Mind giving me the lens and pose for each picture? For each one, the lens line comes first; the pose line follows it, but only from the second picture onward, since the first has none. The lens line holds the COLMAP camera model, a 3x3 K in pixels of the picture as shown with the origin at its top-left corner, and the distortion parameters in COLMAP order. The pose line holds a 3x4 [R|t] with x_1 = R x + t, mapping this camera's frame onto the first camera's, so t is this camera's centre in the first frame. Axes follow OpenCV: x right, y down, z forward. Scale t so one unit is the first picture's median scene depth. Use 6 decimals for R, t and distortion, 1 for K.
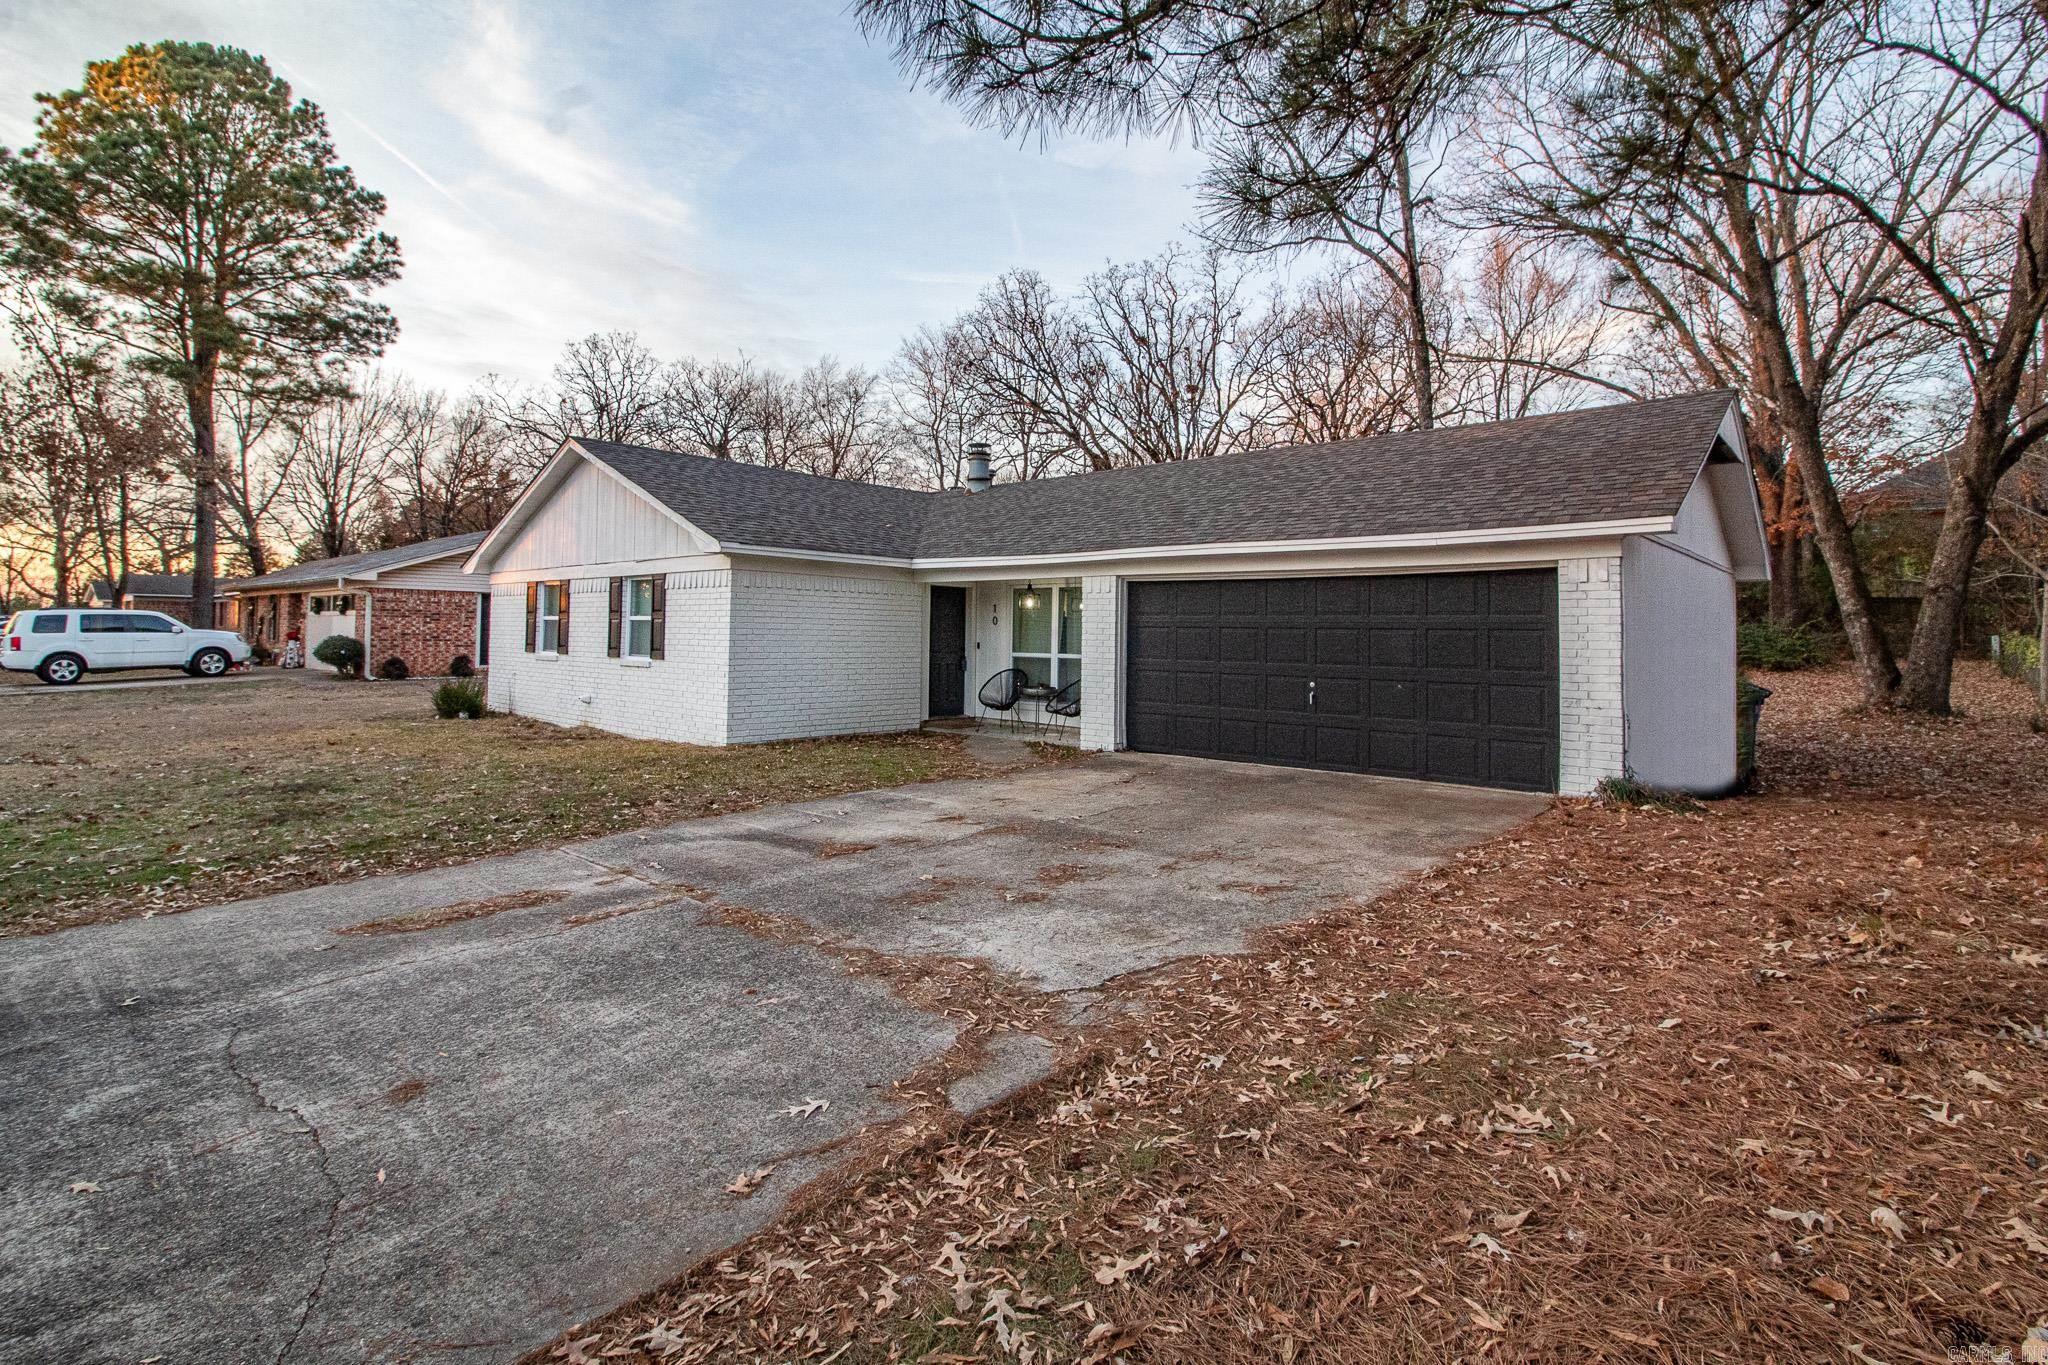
lens RADIAL K [[946.3, 0, 1026.3], [0, 946.3, 631.3], [0, 0, 1]] dist [0.001825, 0.000123]
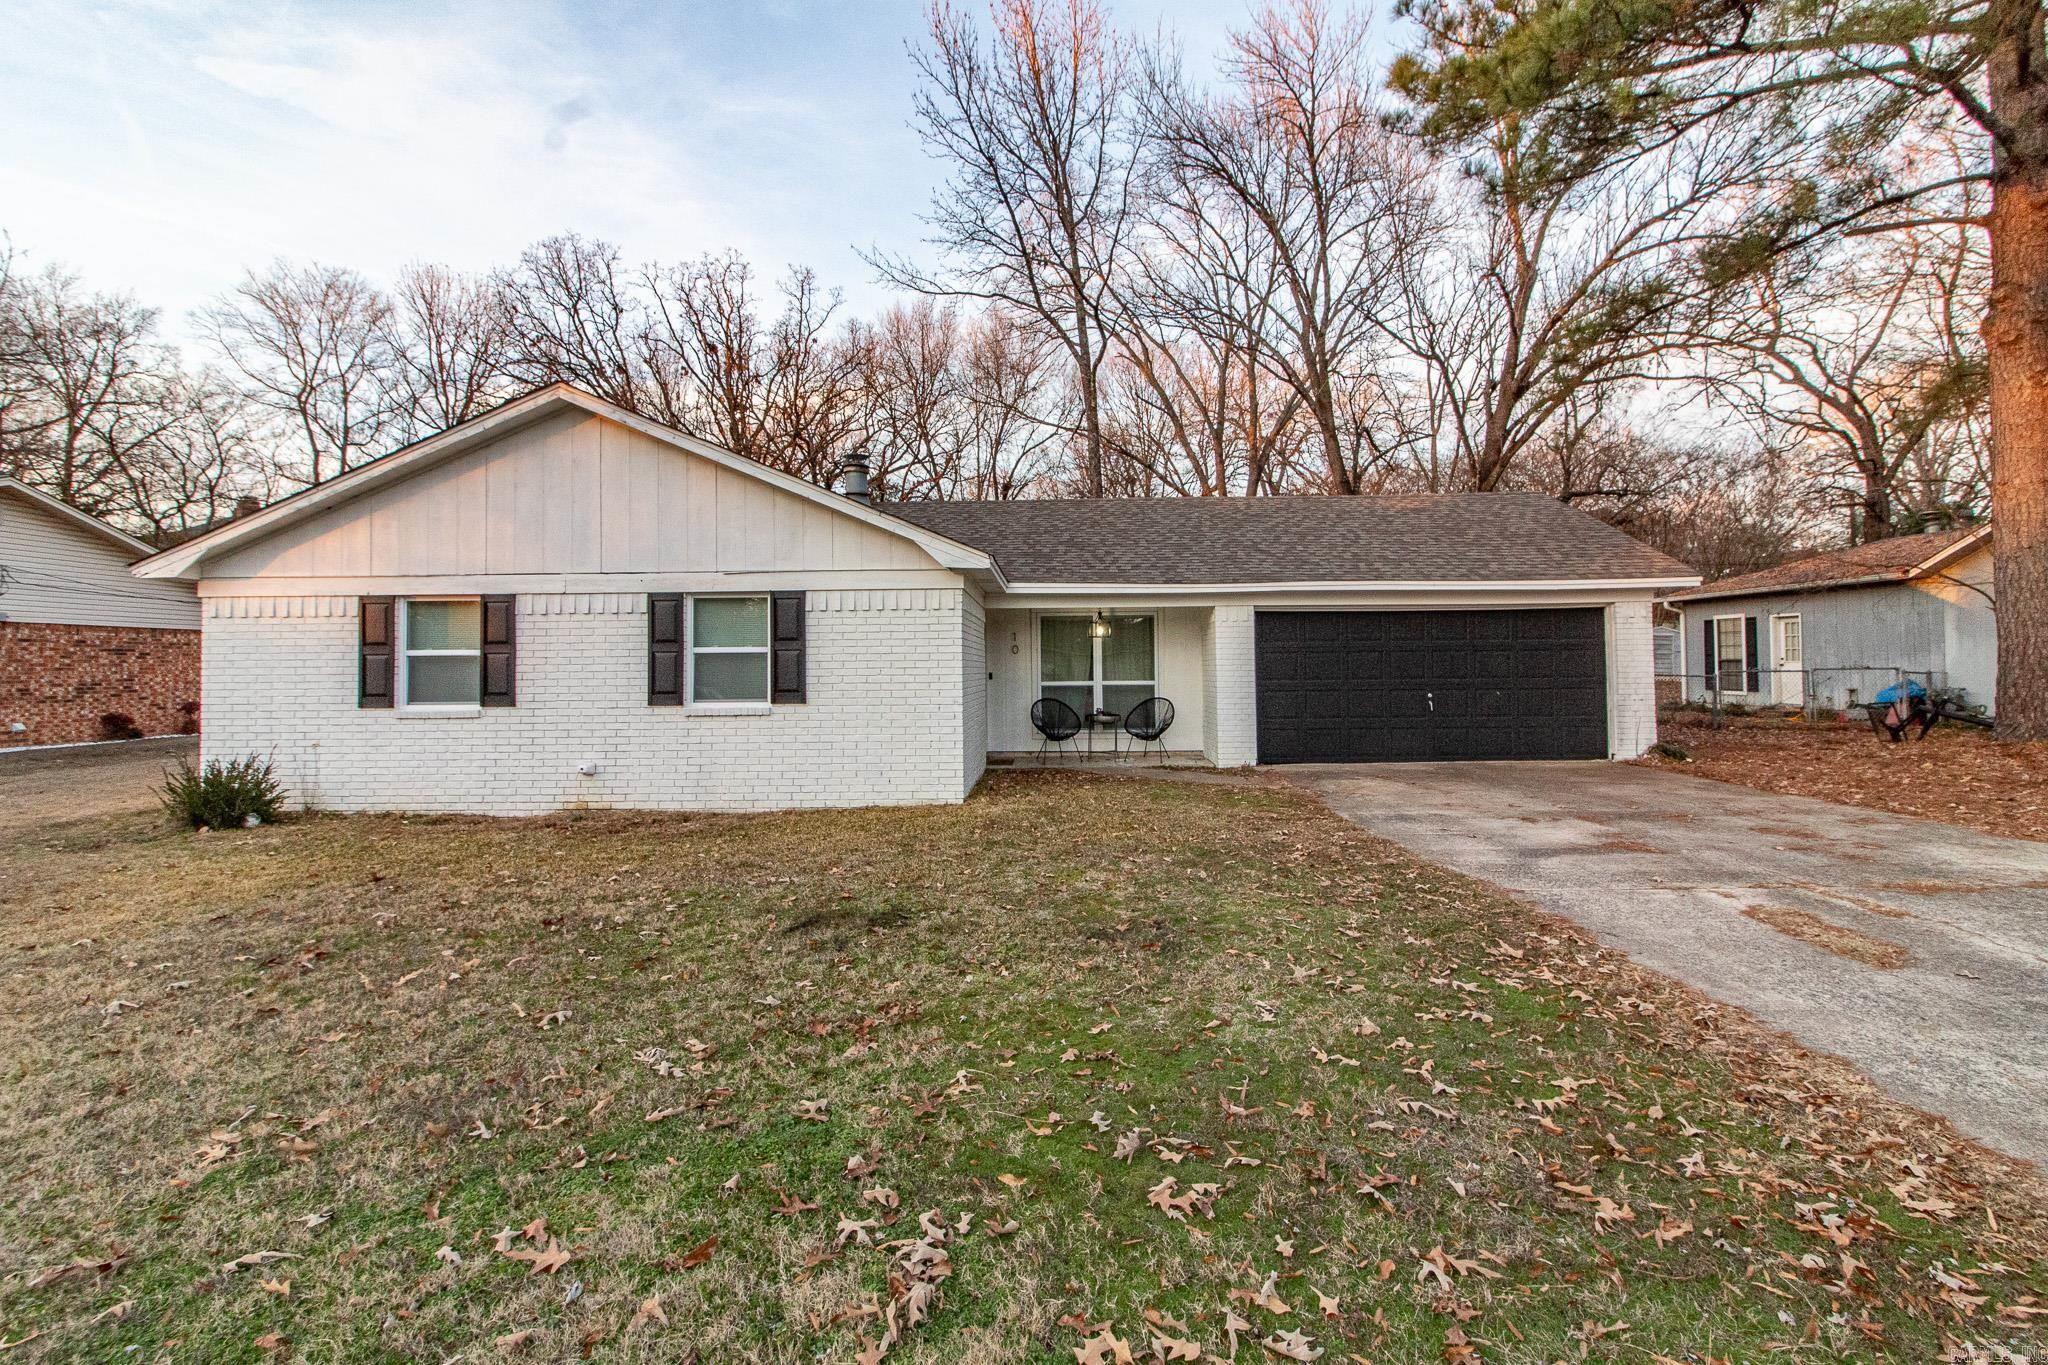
lens RADIAL K [[946.3, 0, 1026.3], [0, 946.3, 631.3], [0, 0, 1]] dist [0.001825, 0.000123]
pose [[0.758102, 0.003007, 0.652129, -0.714797], [0.018084, 0.999508, -0.025631, -0.005382], [-0.651885, 0.031224, 0.757675, 0.295186]]
